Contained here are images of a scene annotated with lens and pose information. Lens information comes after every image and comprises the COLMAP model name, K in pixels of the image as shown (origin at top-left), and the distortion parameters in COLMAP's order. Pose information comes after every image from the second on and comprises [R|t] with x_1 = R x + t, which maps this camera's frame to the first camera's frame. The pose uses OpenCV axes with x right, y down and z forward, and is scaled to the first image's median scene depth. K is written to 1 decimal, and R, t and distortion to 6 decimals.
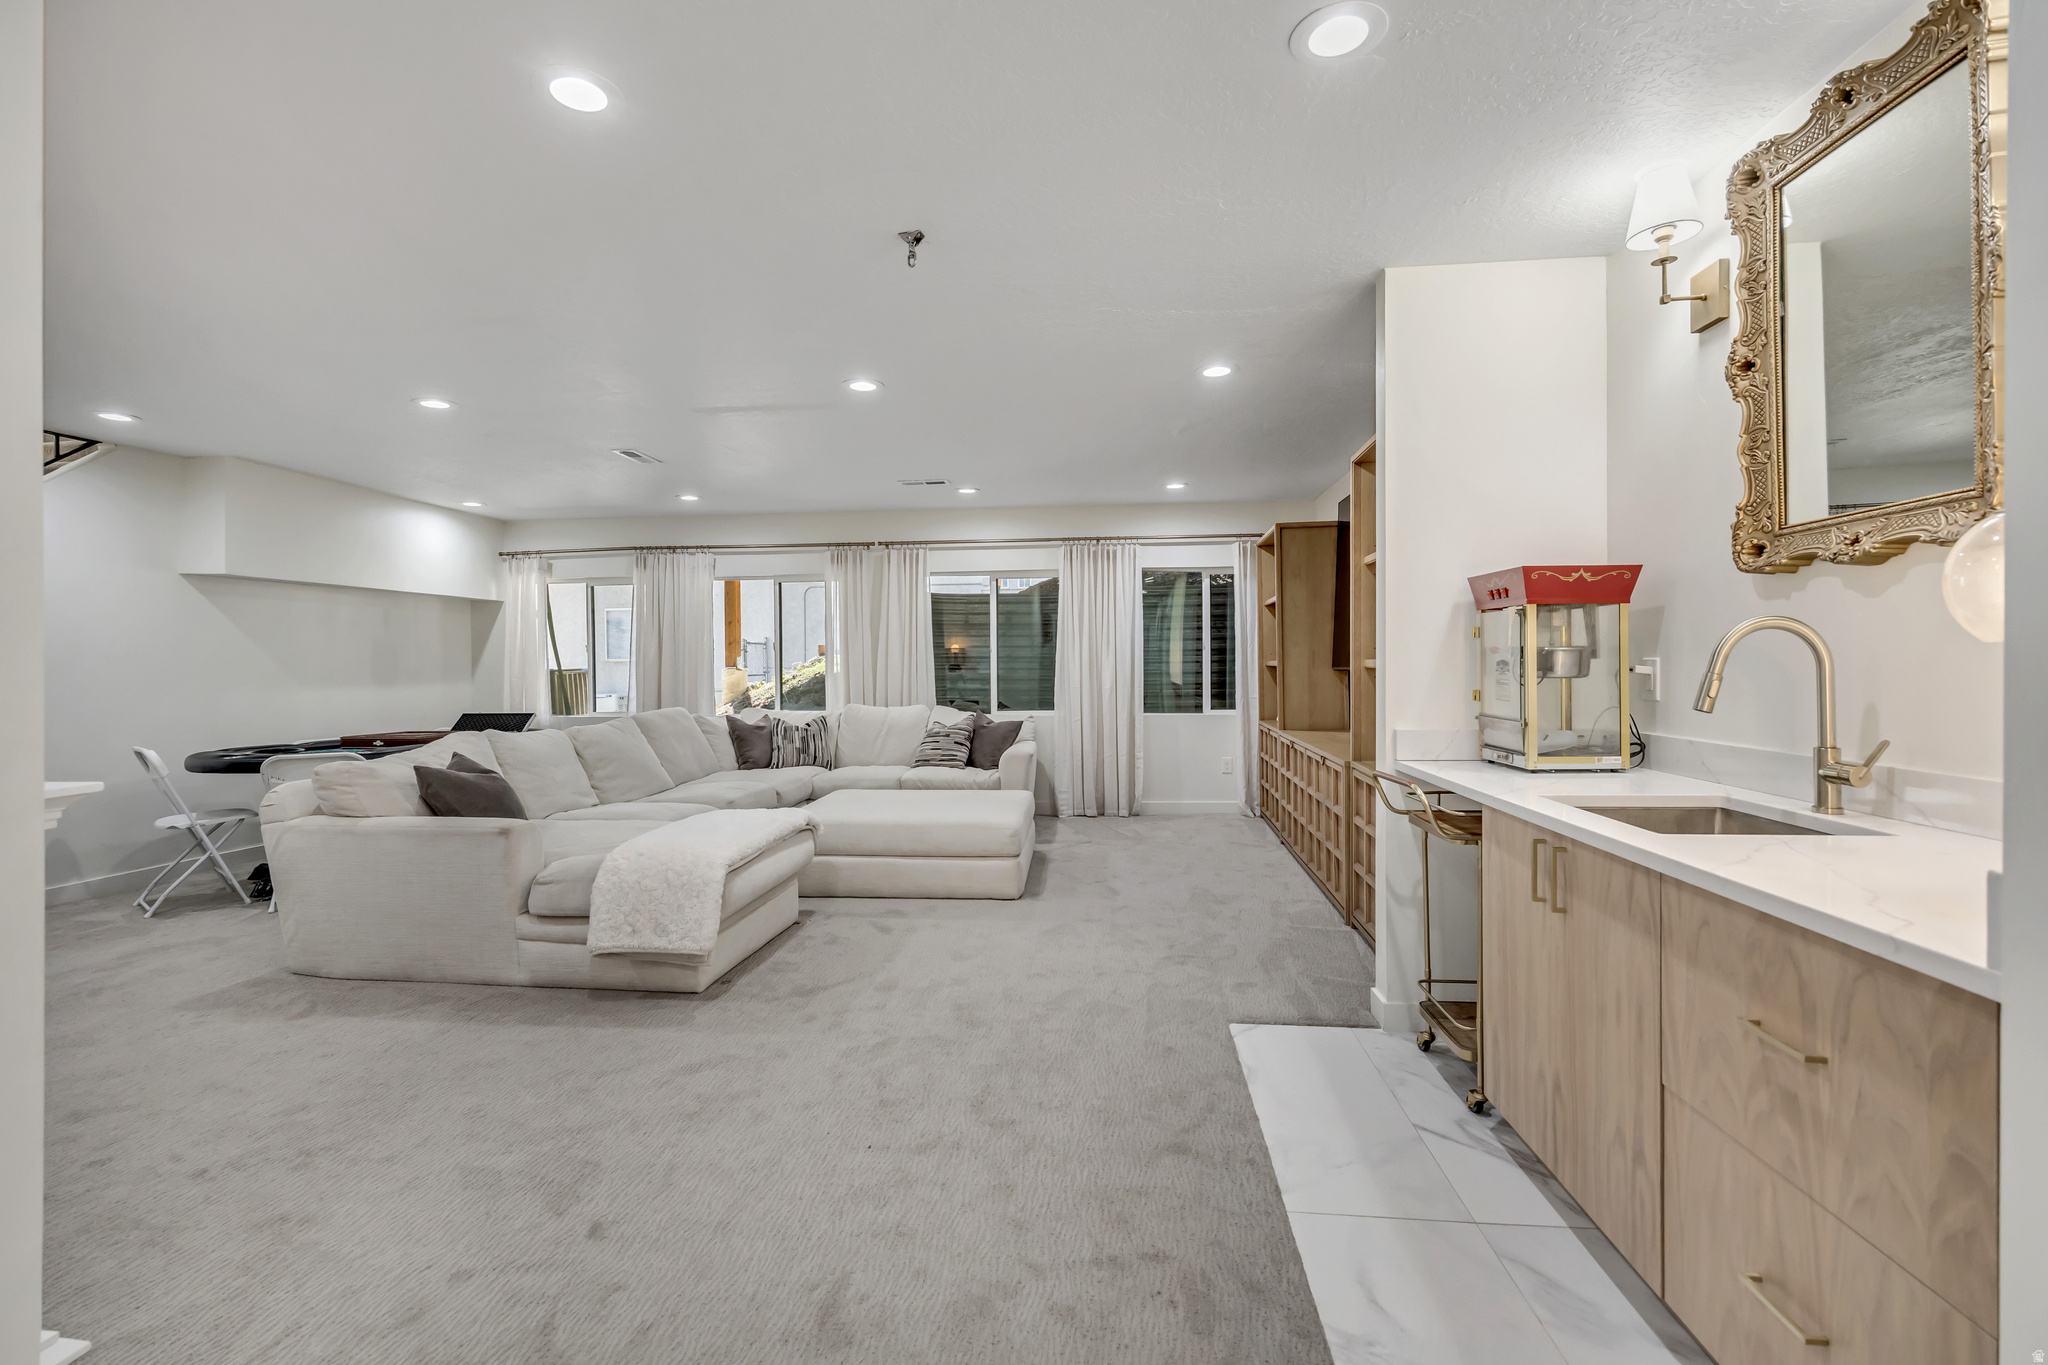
lens RADIAL K [[901.4, 0, 1026.1], [0, 901.4, 678.4], [0, 0, 1]] dist [-0.015066, 0.000194]
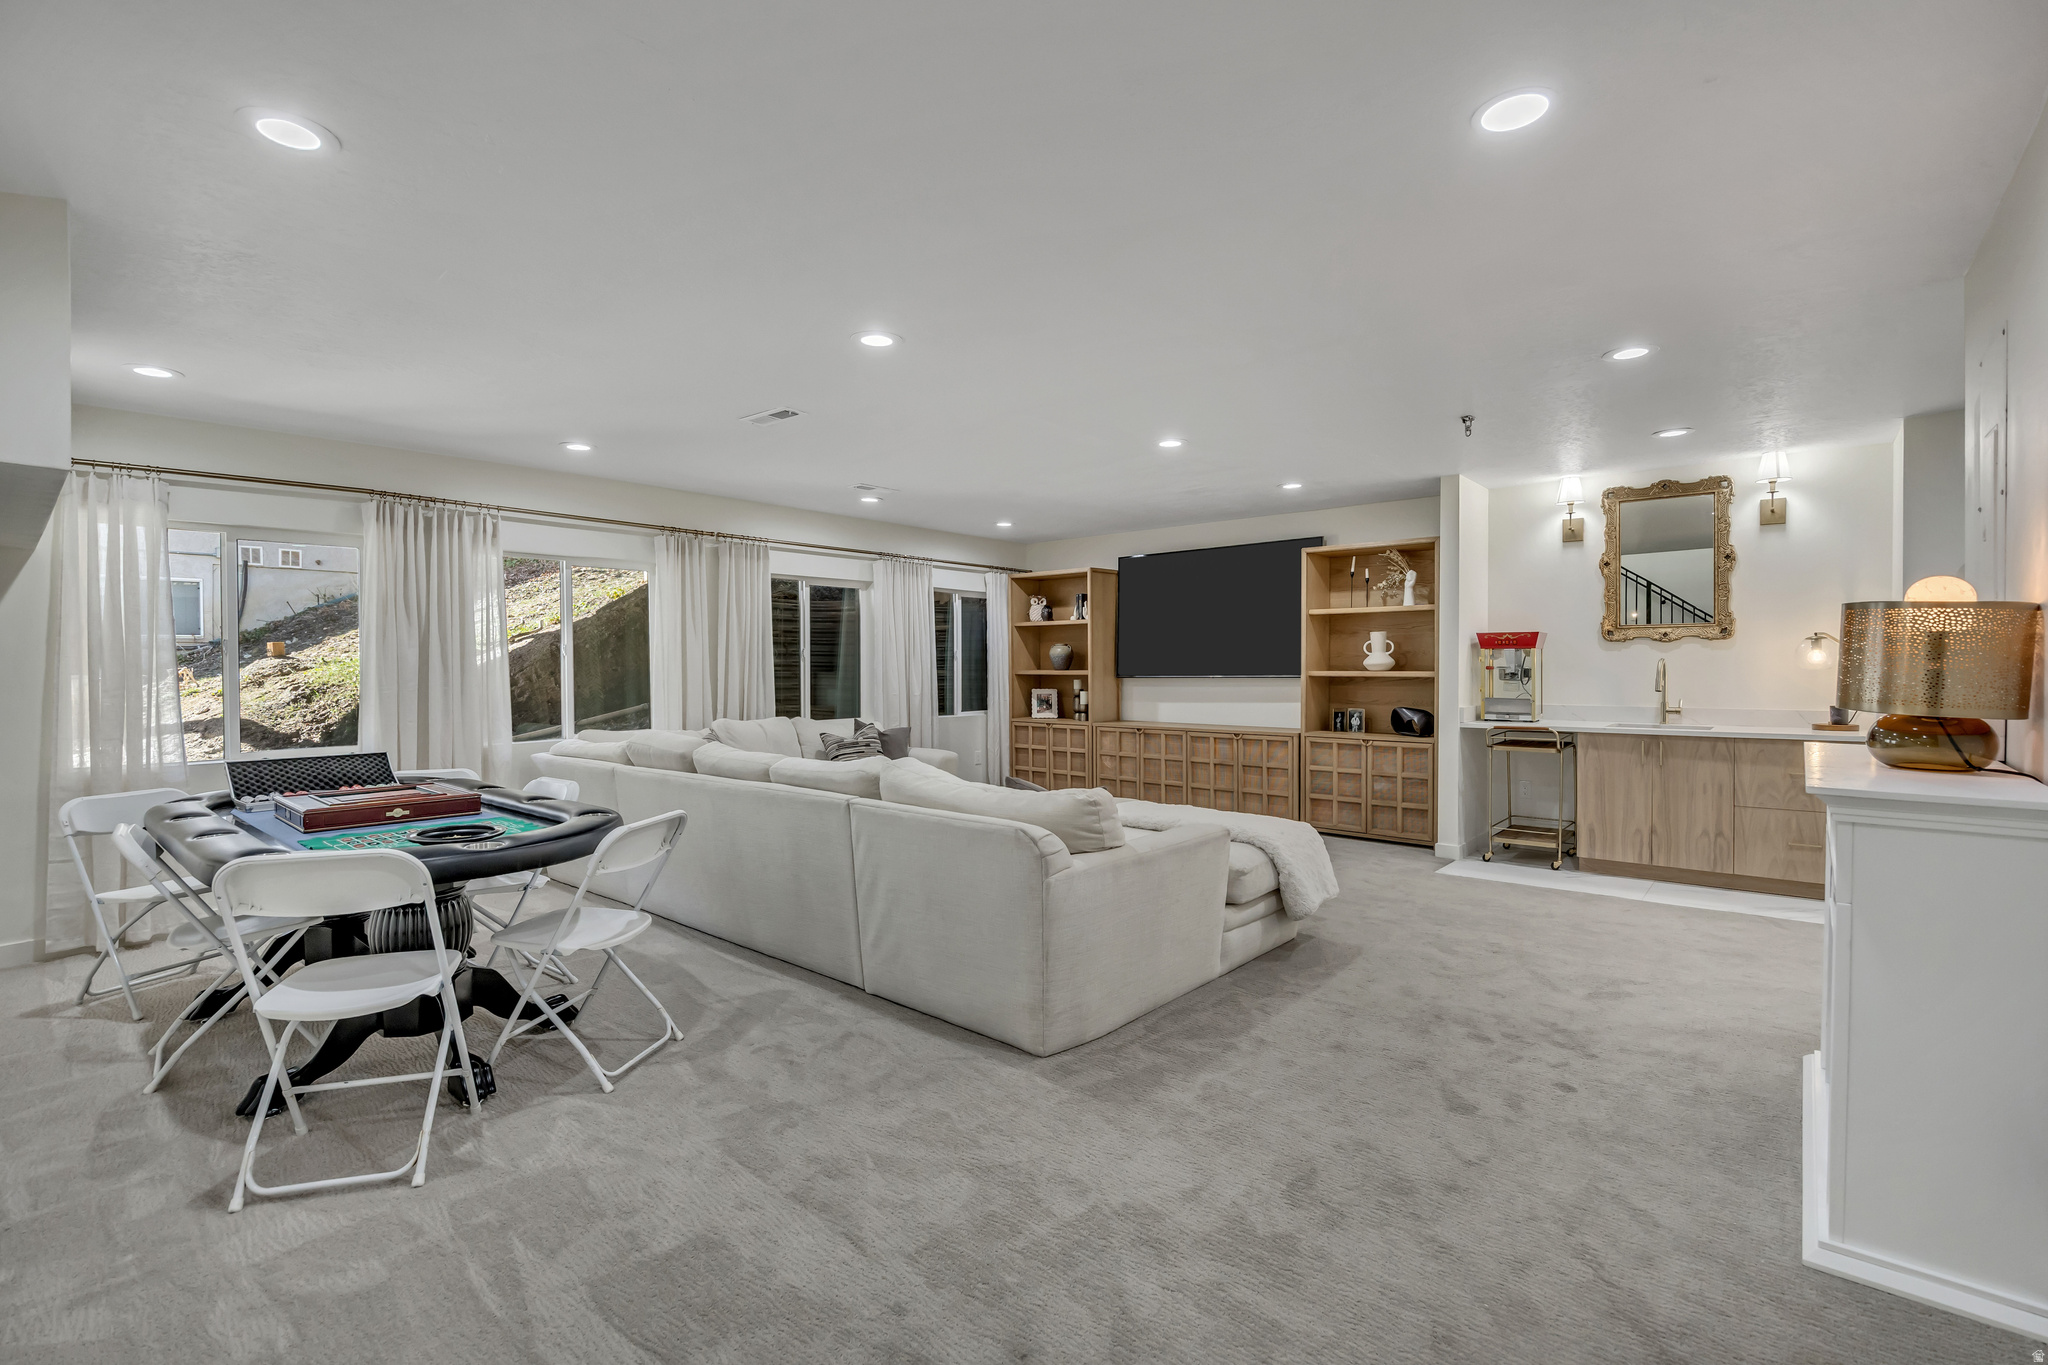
lens RADIAL K [[901.4, 0, 1030.1], [0, 901.4, 675.8], [0, 0, 1]] dist [-0.015066, 0.000194]
pose [[0.573952, -0.002302, 0.818886, -1.714040], [0.010890, 0.999929, -0.004822, -0.012753], [-0.818817, 0.011685, 0.573936, 0.621245]]
